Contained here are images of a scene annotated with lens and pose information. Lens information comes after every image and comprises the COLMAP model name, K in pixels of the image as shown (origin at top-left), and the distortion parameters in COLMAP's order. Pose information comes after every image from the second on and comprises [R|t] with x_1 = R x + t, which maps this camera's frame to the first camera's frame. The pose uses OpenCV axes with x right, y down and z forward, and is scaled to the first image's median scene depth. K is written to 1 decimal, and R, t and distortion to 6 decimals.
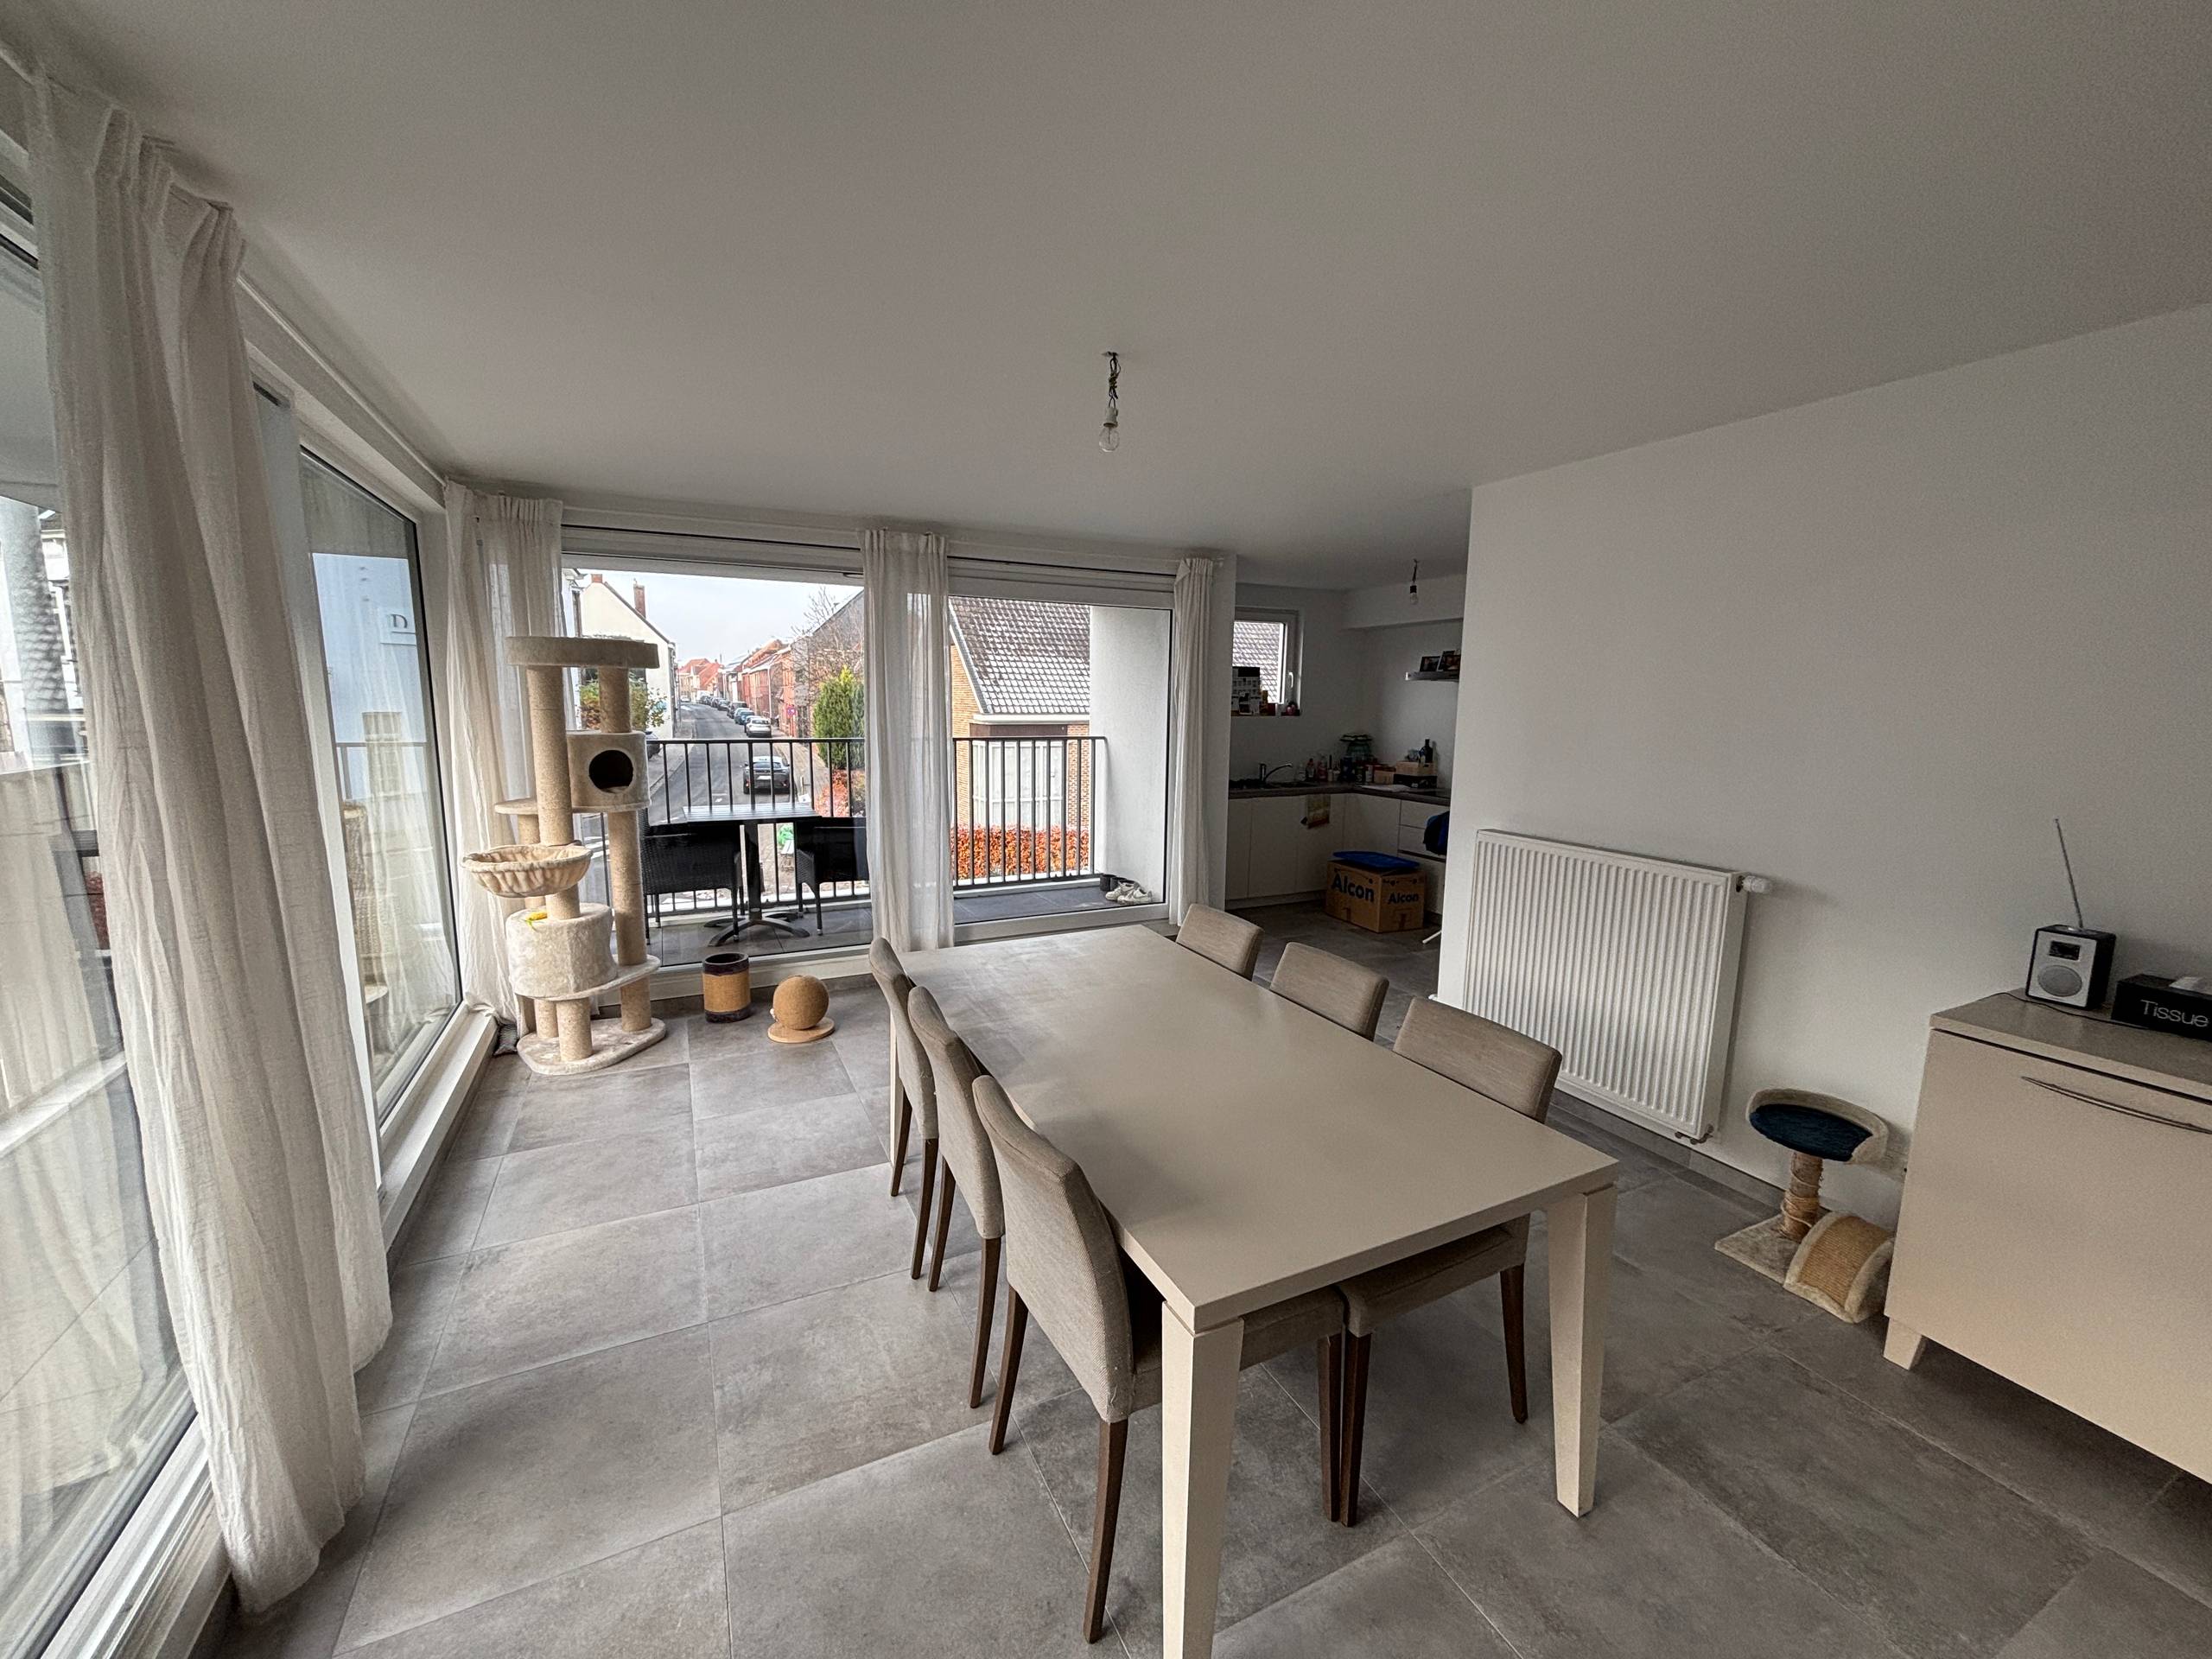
lens RADIAL K [[882.3, 0, 1102.1], [0, 882.3, 826.3], [0, 0, 1]] dist [0.000354, -0.000039]
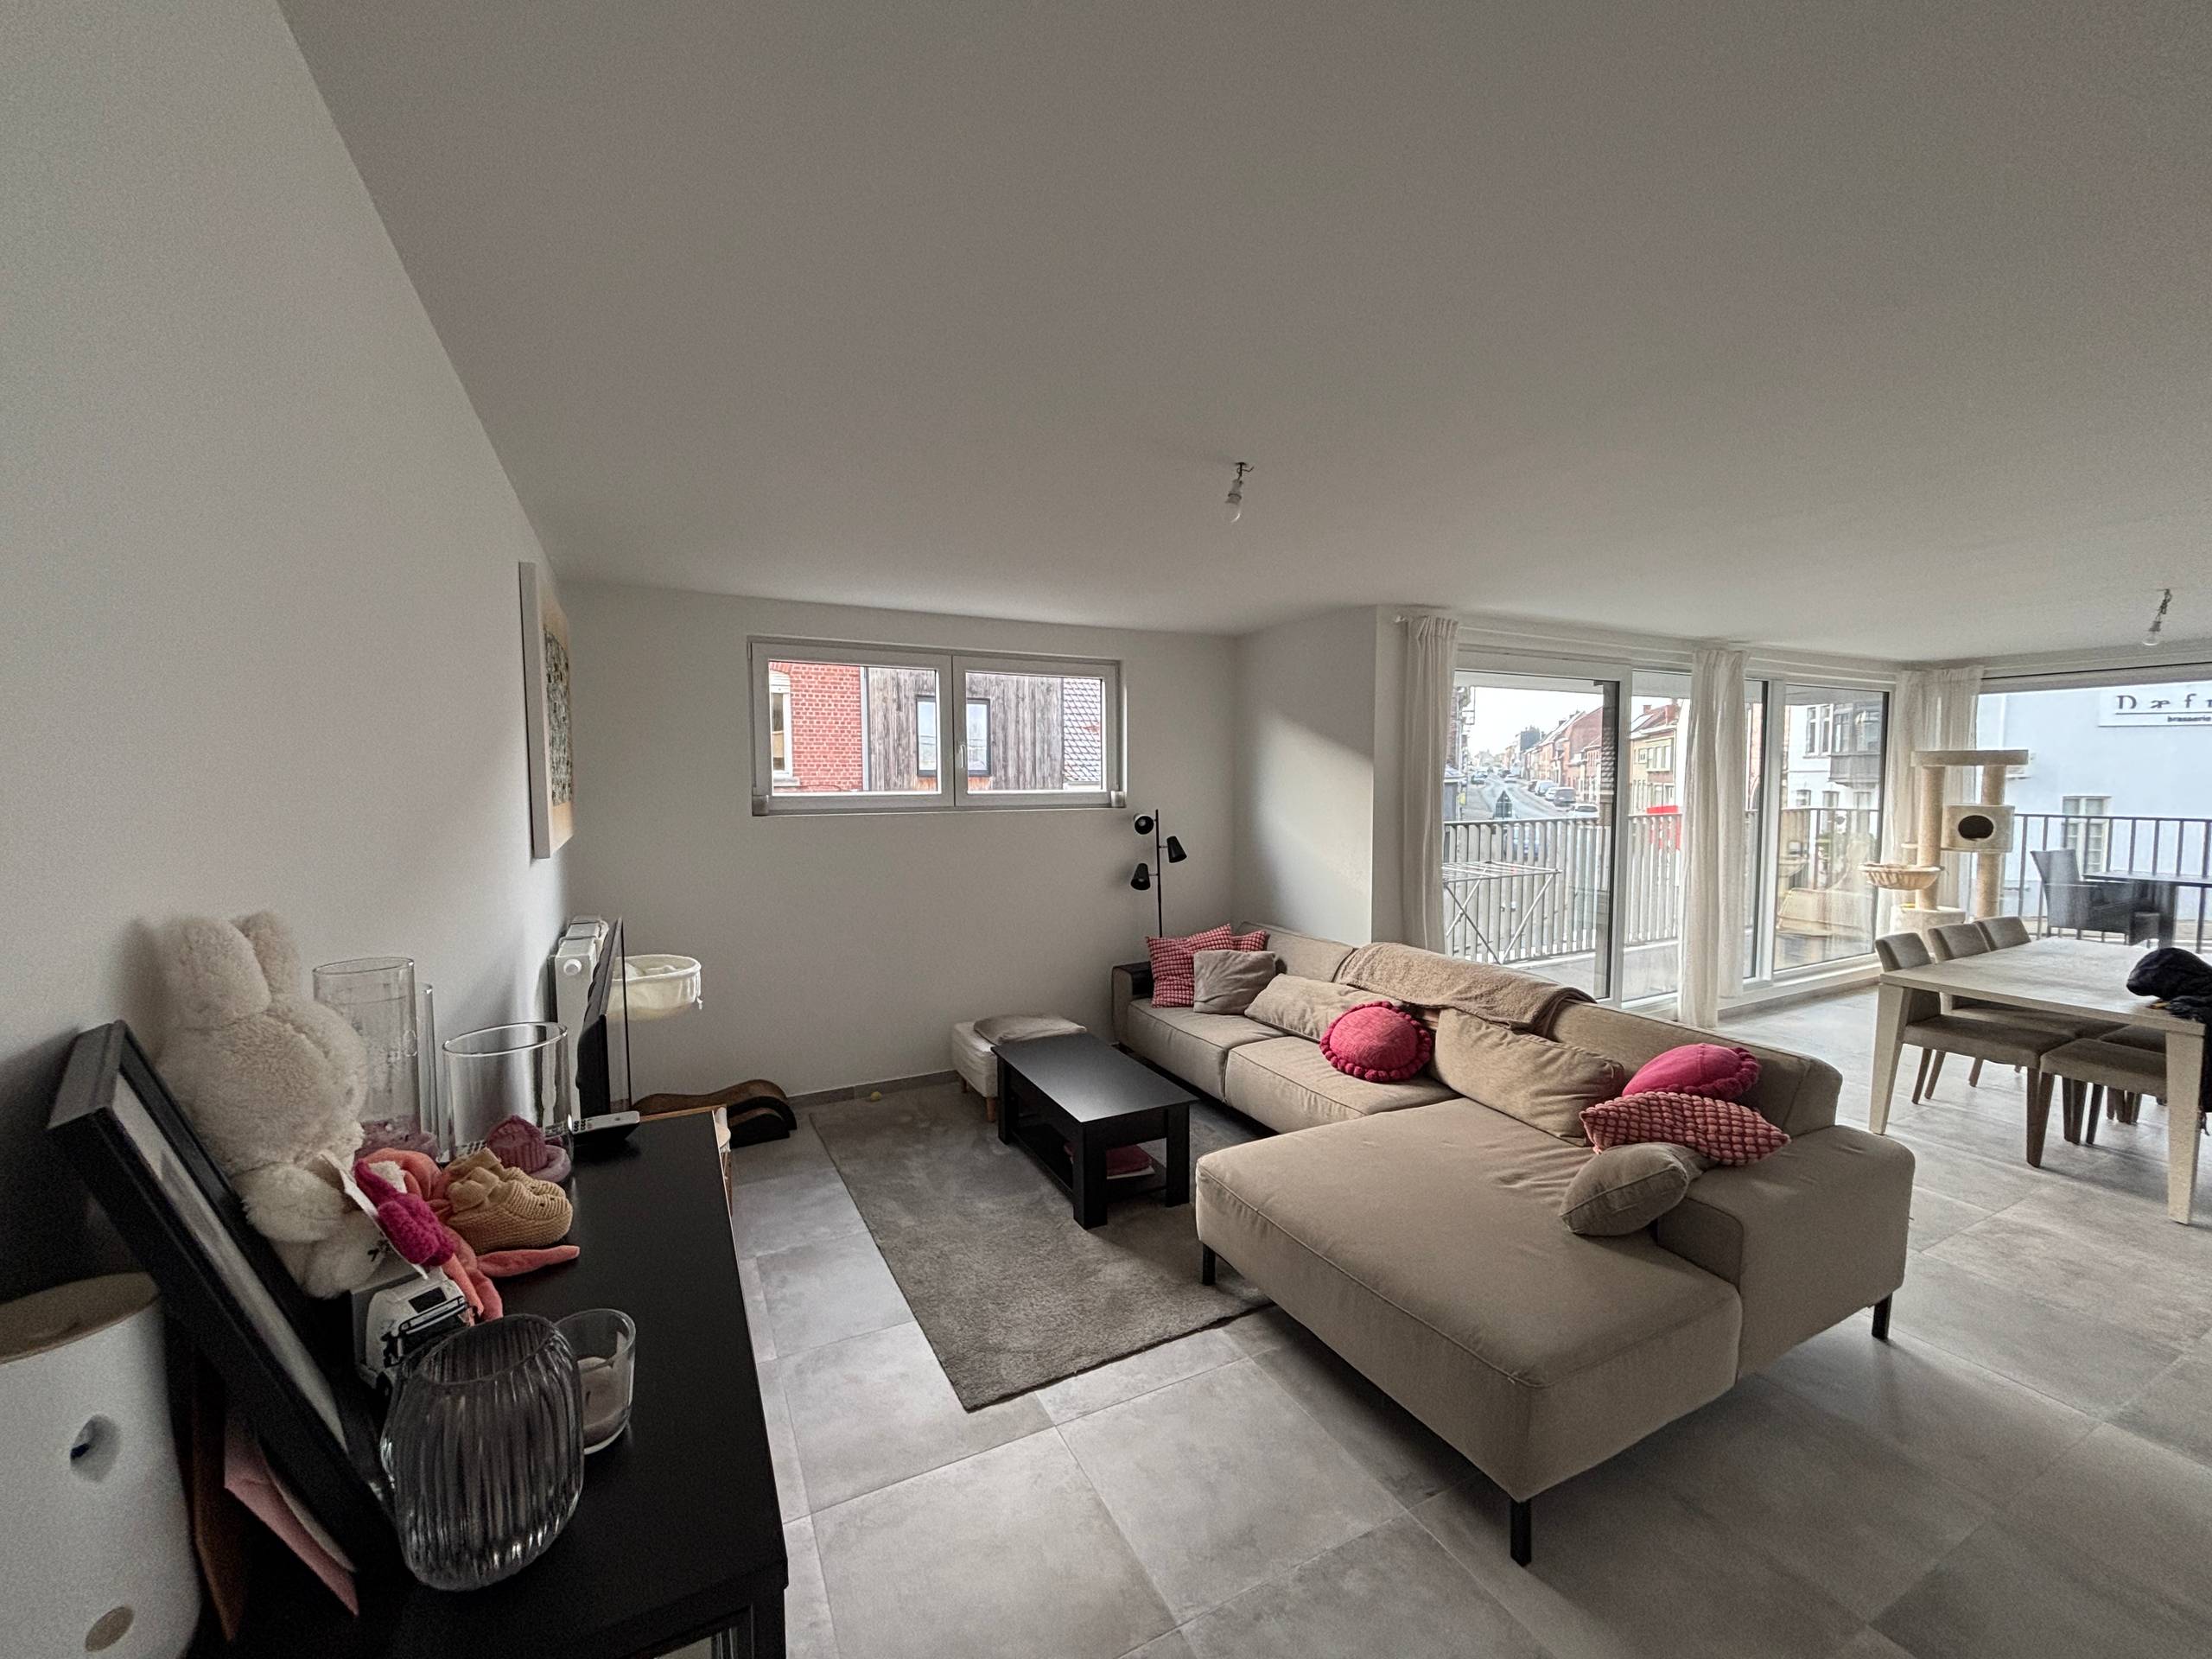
lens RADIAL K [[882.3, 0, 1100.3], [0, 882.3, 823.8], [0, 0, 1]] dist [0.000354, -0.000039]
pose [[0.017450, 0.048994, -0.998647, 1.065366], [-0.148305, 0.987877, 0.045875, 0.095285], [0.988788, 0.147304, 0.024505, -0.651777]]
